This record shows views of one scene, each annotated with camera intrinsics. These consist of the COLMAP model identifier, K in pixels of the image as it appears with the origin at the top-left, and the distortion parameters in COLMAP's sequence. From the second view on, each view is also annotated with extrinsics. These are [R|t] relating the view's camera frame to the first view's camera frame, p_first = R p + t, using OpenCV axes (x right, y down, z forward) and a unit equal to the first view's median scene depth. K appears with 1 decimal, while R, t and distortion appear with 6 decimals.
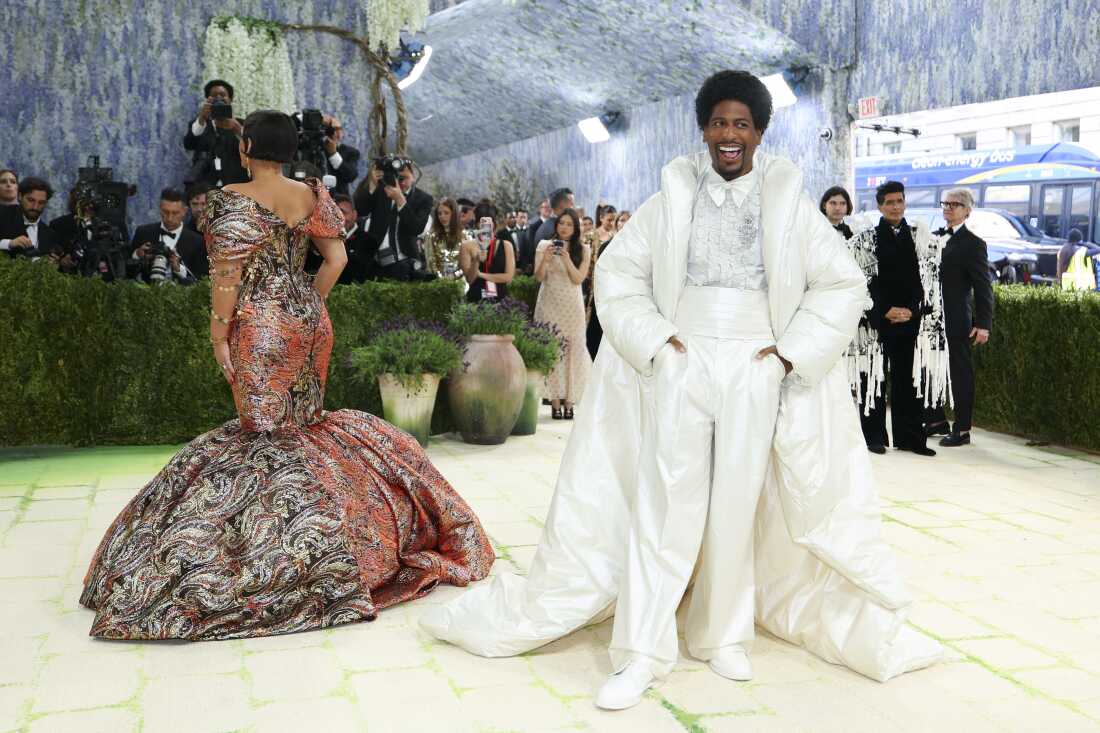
lens RADIAL K [[1137.7, 0, 545.1], [0, 1137.7, 351.6], [0, 0, 1]] dist [-0.007612, 0.000000]
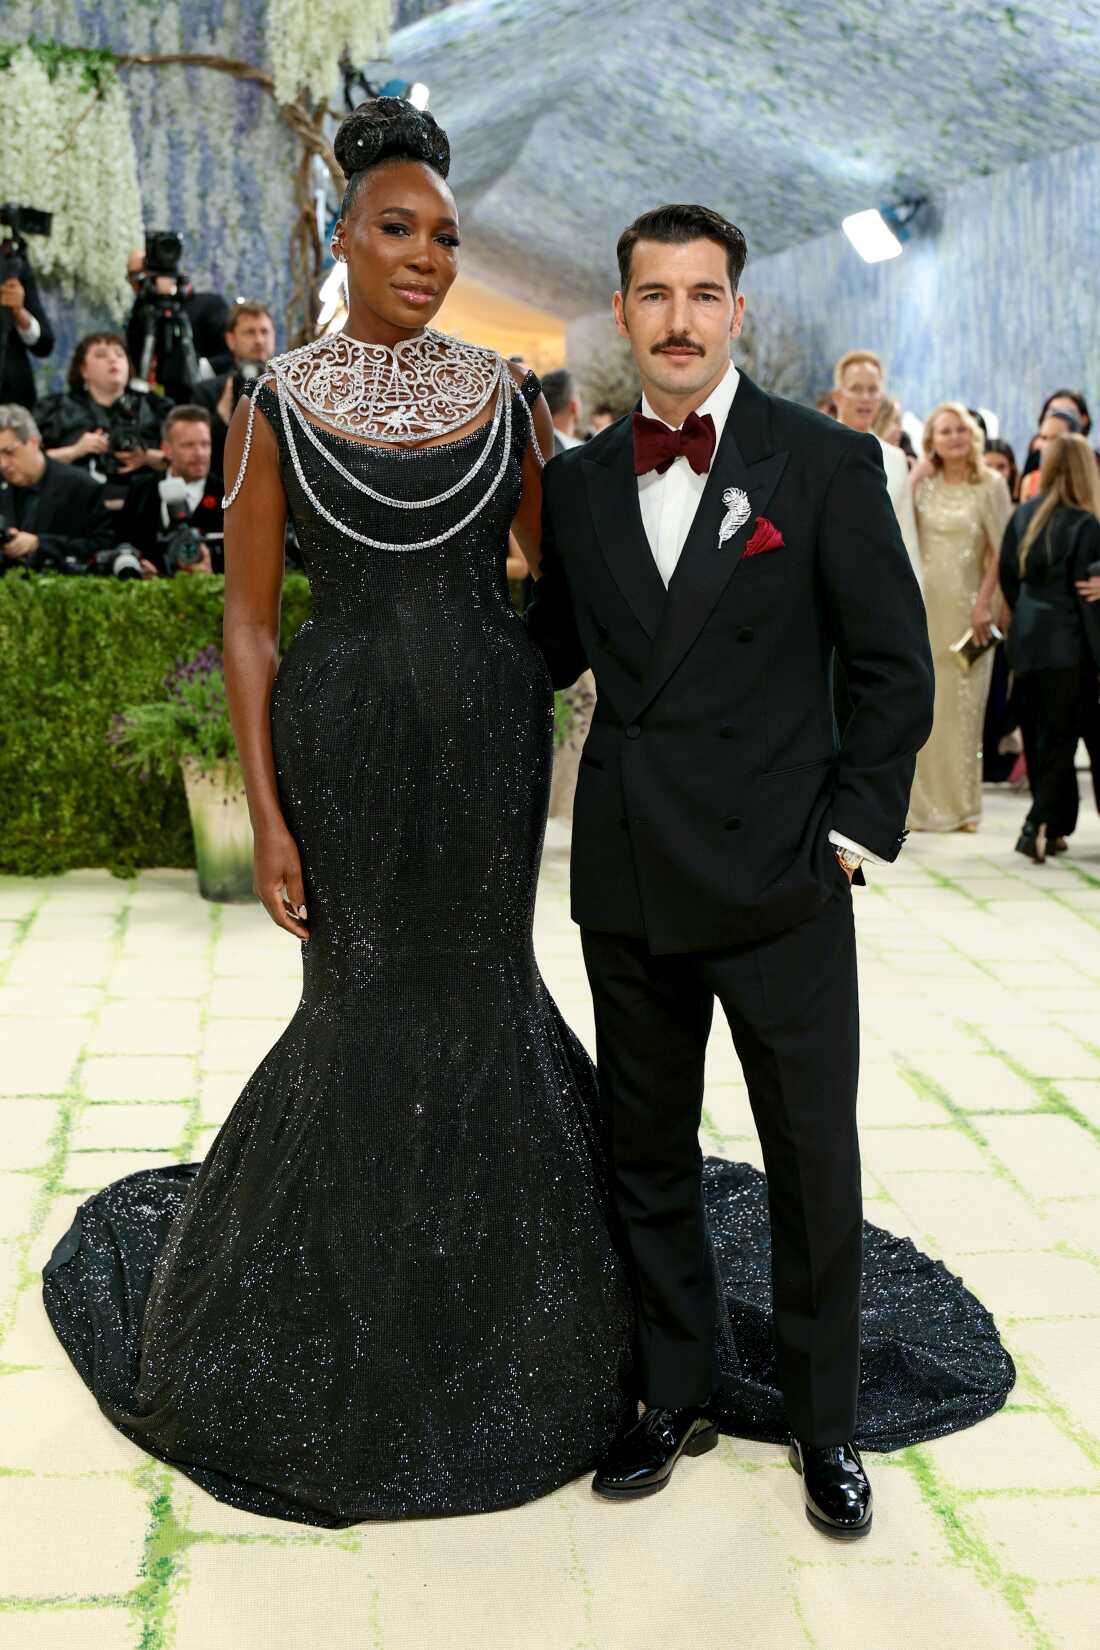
lens RADIAL K [[2179.7, 0, 501.1], [0, 2179.7, 874.6], [0, 0, 1]] dist [0.007875, 0.000000]
pose [[0.976644, 0.039447, -0.211213, 0.156254], [-0.018331, 0.994716, 0.101015, -0.022456], [0.214081, -0.094784, 0.972206, 0.044189]]
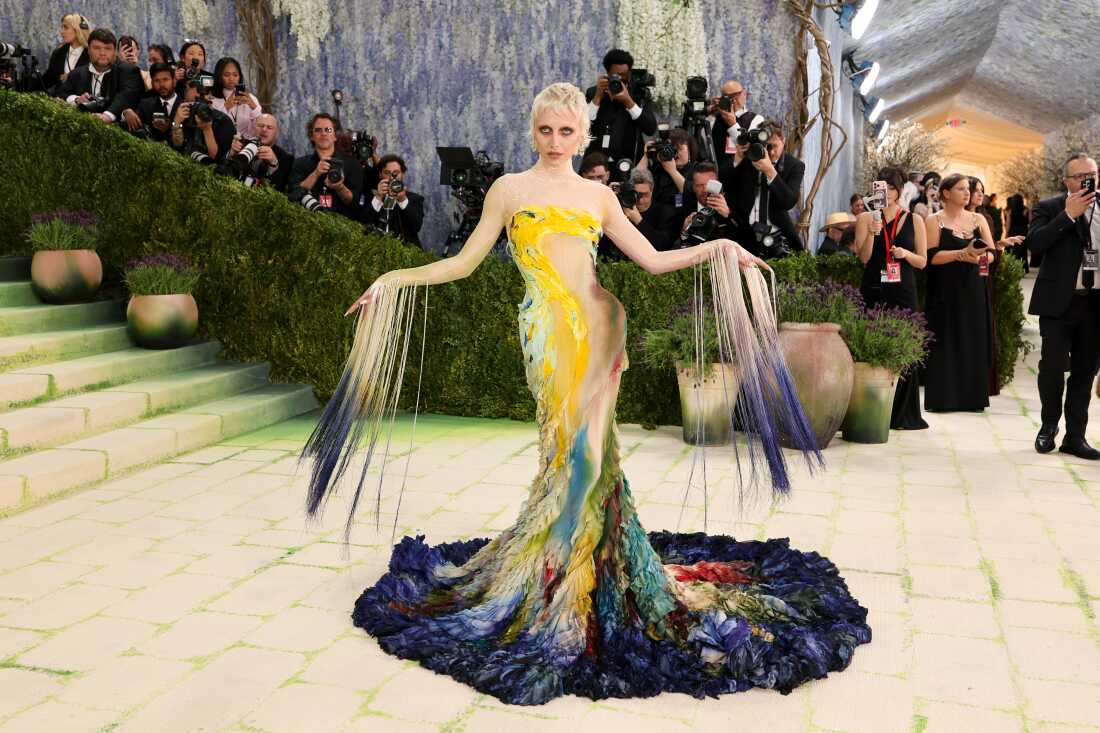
lens RADIAL K [[1229.1, 0, 539.6], [0, 1229.1, 362.0], [0, 0, 1]] dist [0.004122, 0.000000]
pose [[0.824382, 0.055139, -0.563342, 0.240580], [-0.043348, 0.998471, 0.034296, -0.006180], [0.564372, -0.003853, 0.825511, 0.092120]]
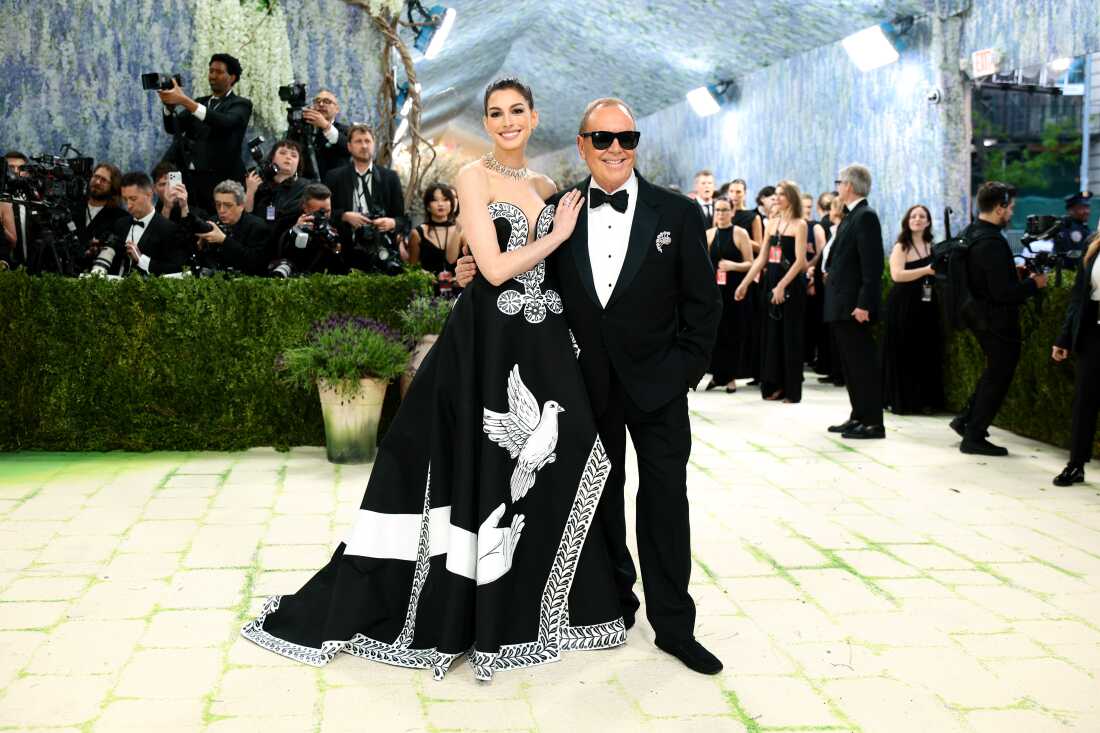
lens RADIAL K [[1239.9, 0, 538.9], [0, 1239.9, 376.5], [0, 0, 1]] dist [0.006826, 0.000000]
pose [[0.984102, 0.011664, -0.177220, 0.146548], [-0.008625, 0.999802, 0.017906, -0.000315], [0.177394, -0.016093, 0.984008, 0.058944]]
